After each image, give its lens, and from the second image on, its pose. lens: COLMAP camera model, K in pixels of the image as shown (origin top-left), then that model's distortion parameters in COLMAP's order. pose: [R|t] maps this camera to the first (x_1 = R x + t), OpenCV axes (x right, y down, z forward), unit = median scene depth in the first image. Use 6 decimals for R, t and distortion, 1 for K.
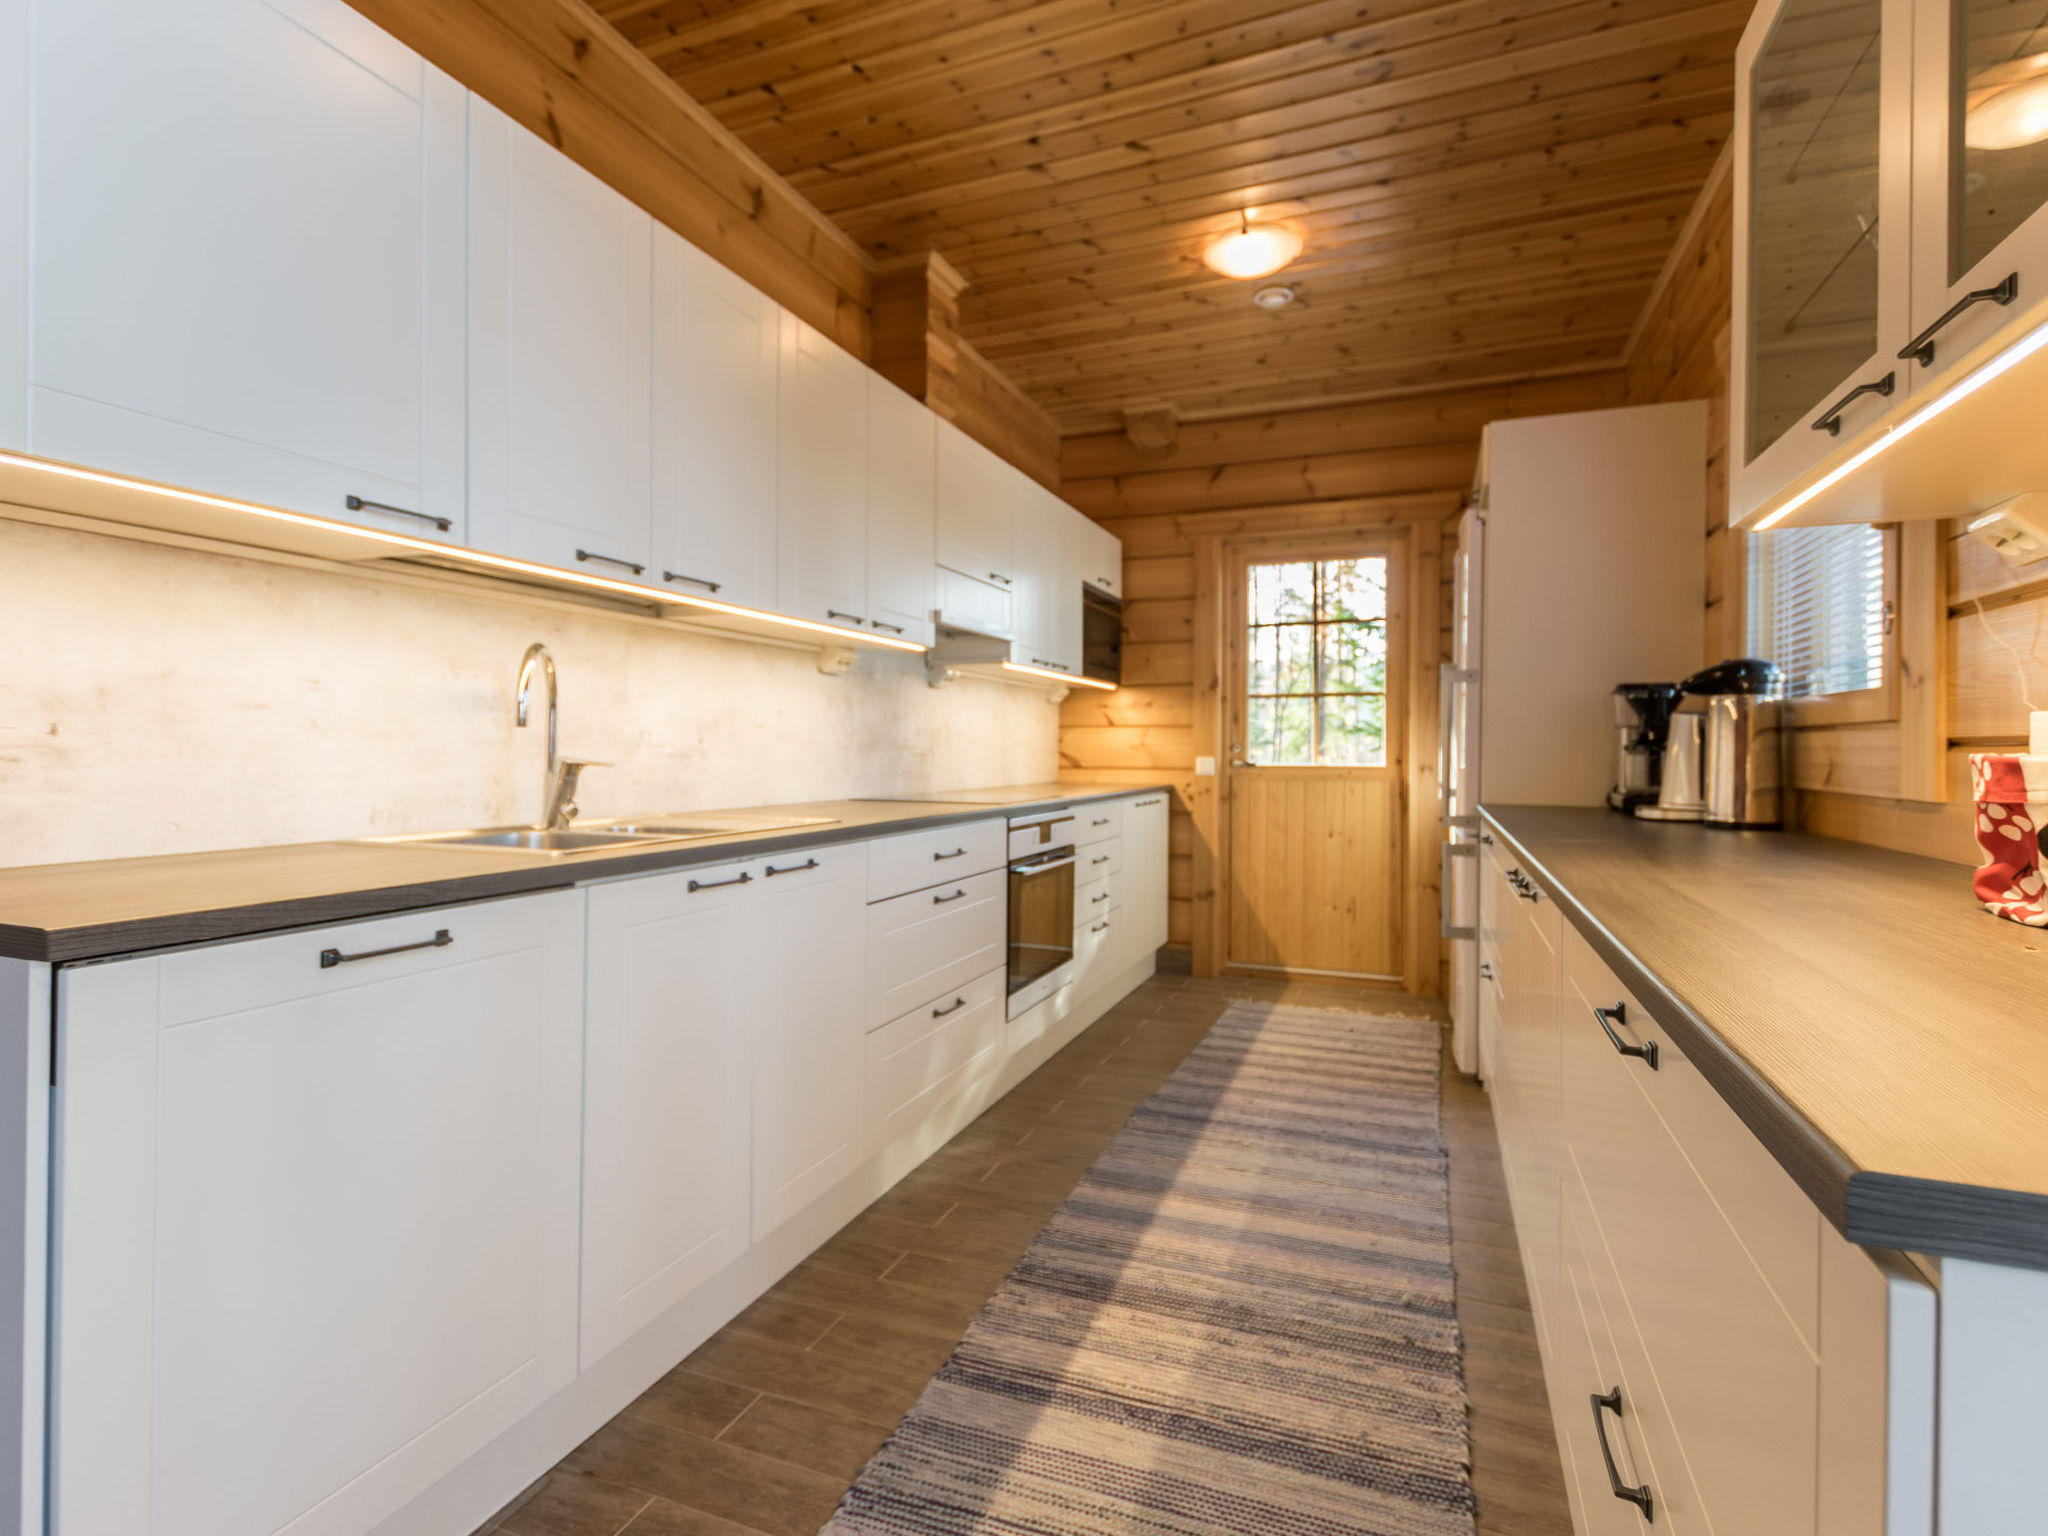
lens RADIAL K [[1003.3, 0, 1026.1], [0, 1003.3, 758.6], [0, 0, 1]] dist [0.002927, -0.001124]
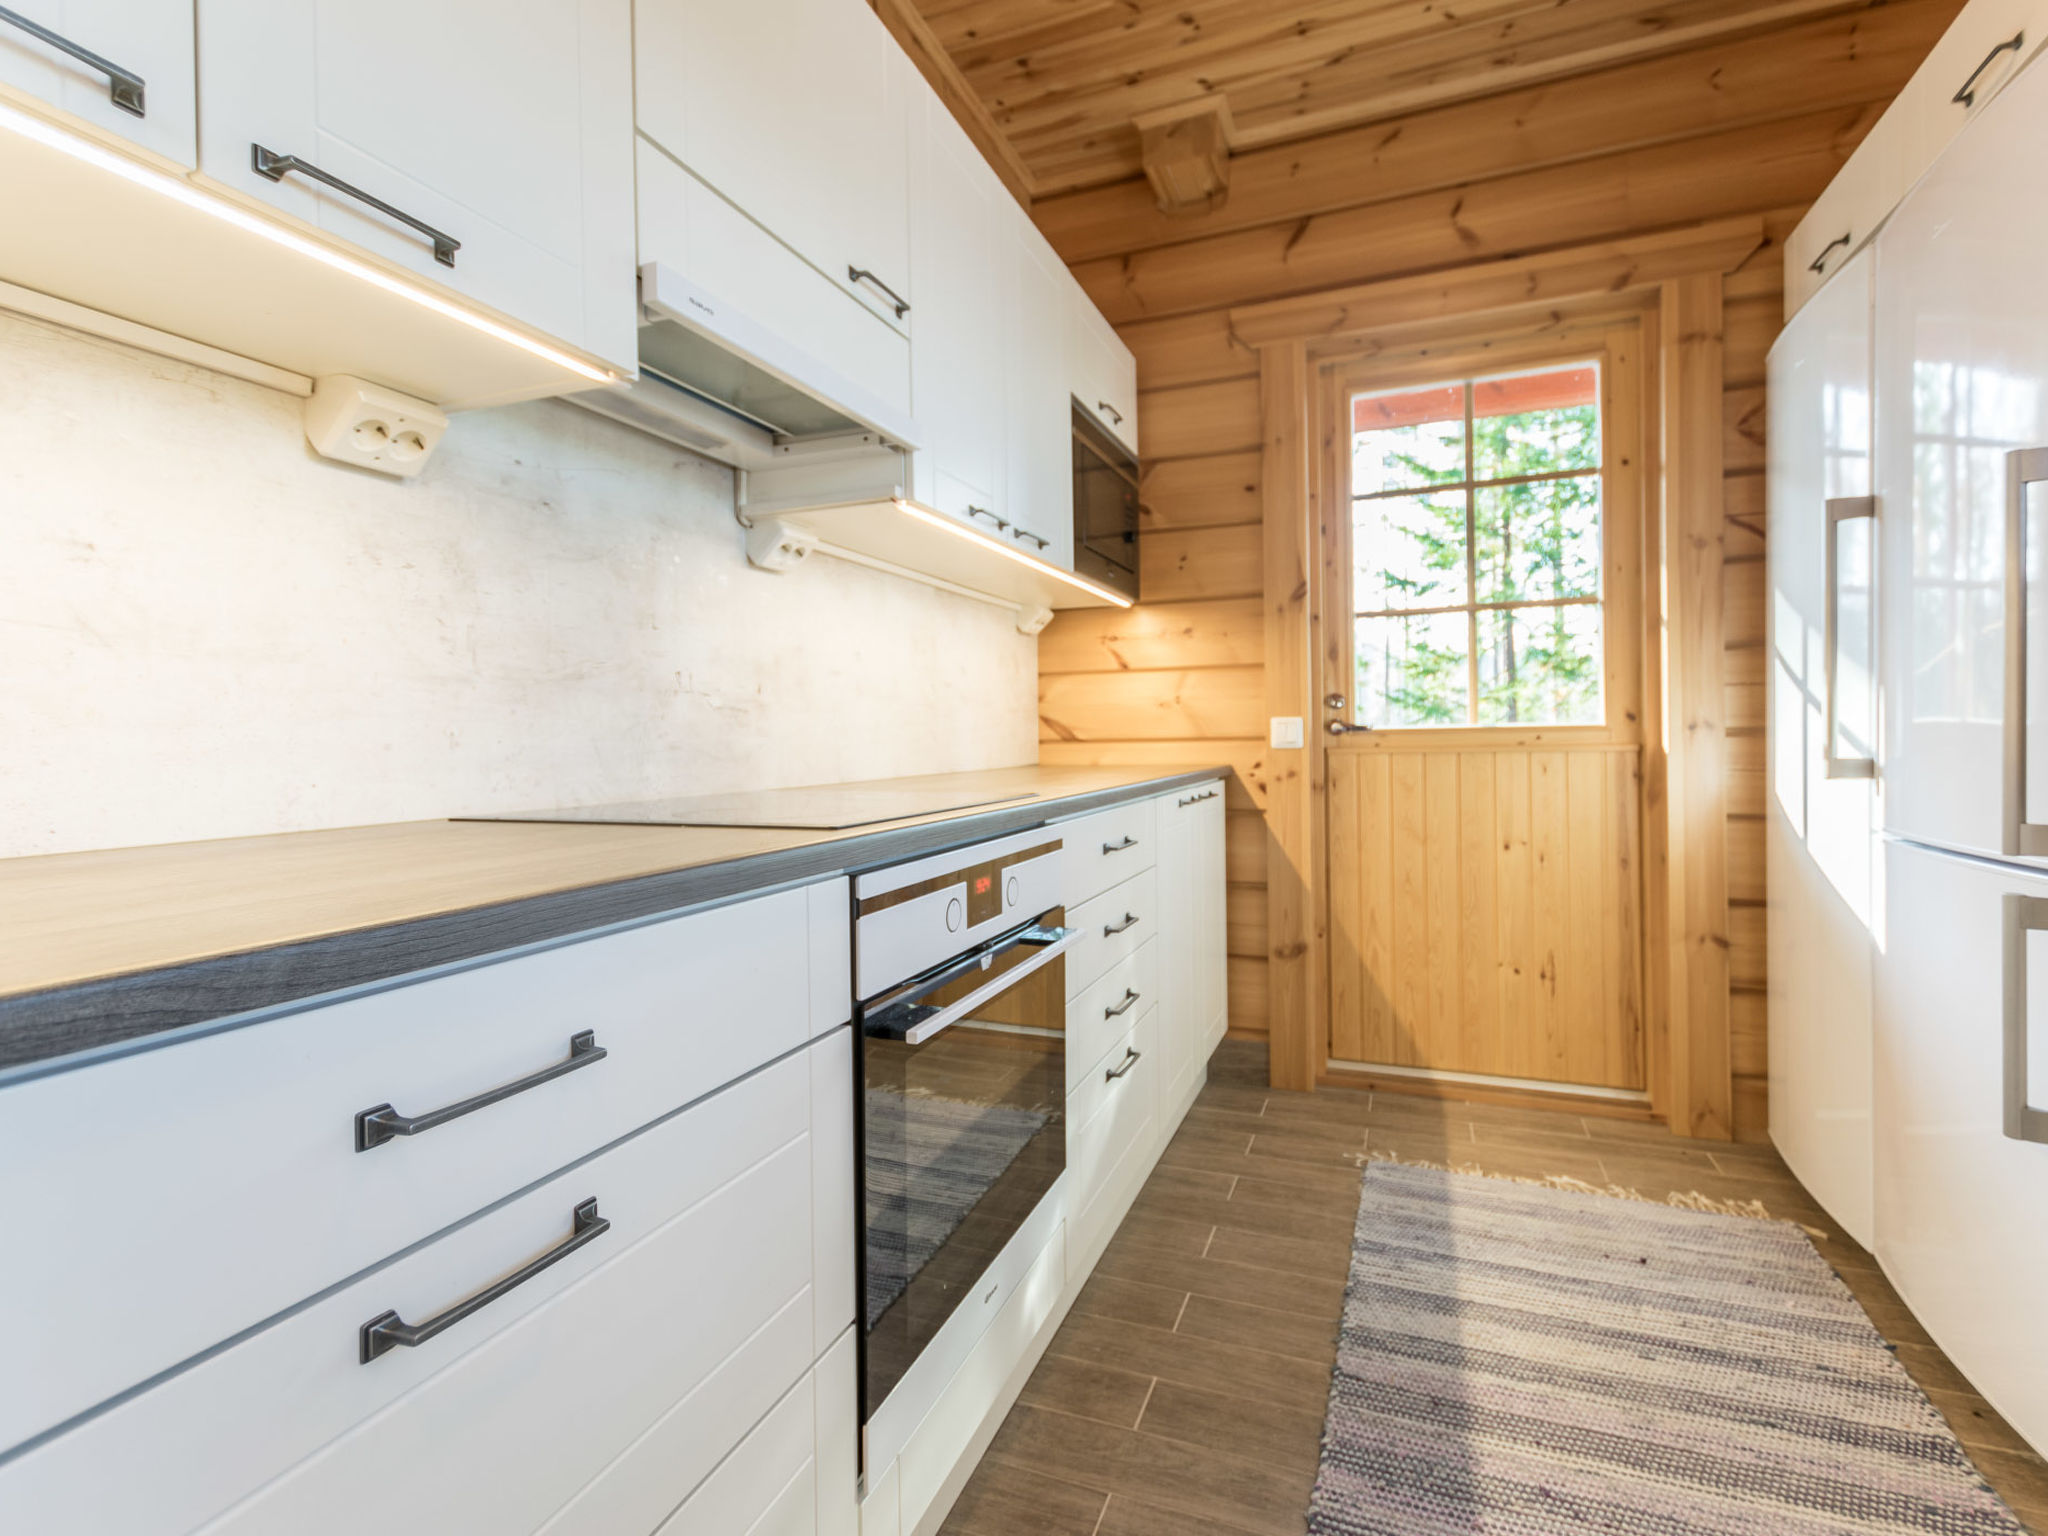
lens RADIAL K [[1003.3, 0, 1014.5], [0, 1003.3, 766.0], [0, 0, 1]] dist [0.002927, -0.001124]
pose [[0.999747, -0.021280, -0.007272, 0.023134], [0.021424, 0.999564, 0.020335, 0.011794], [0.006836, -0.020485, 0.999767, 0.414390]]
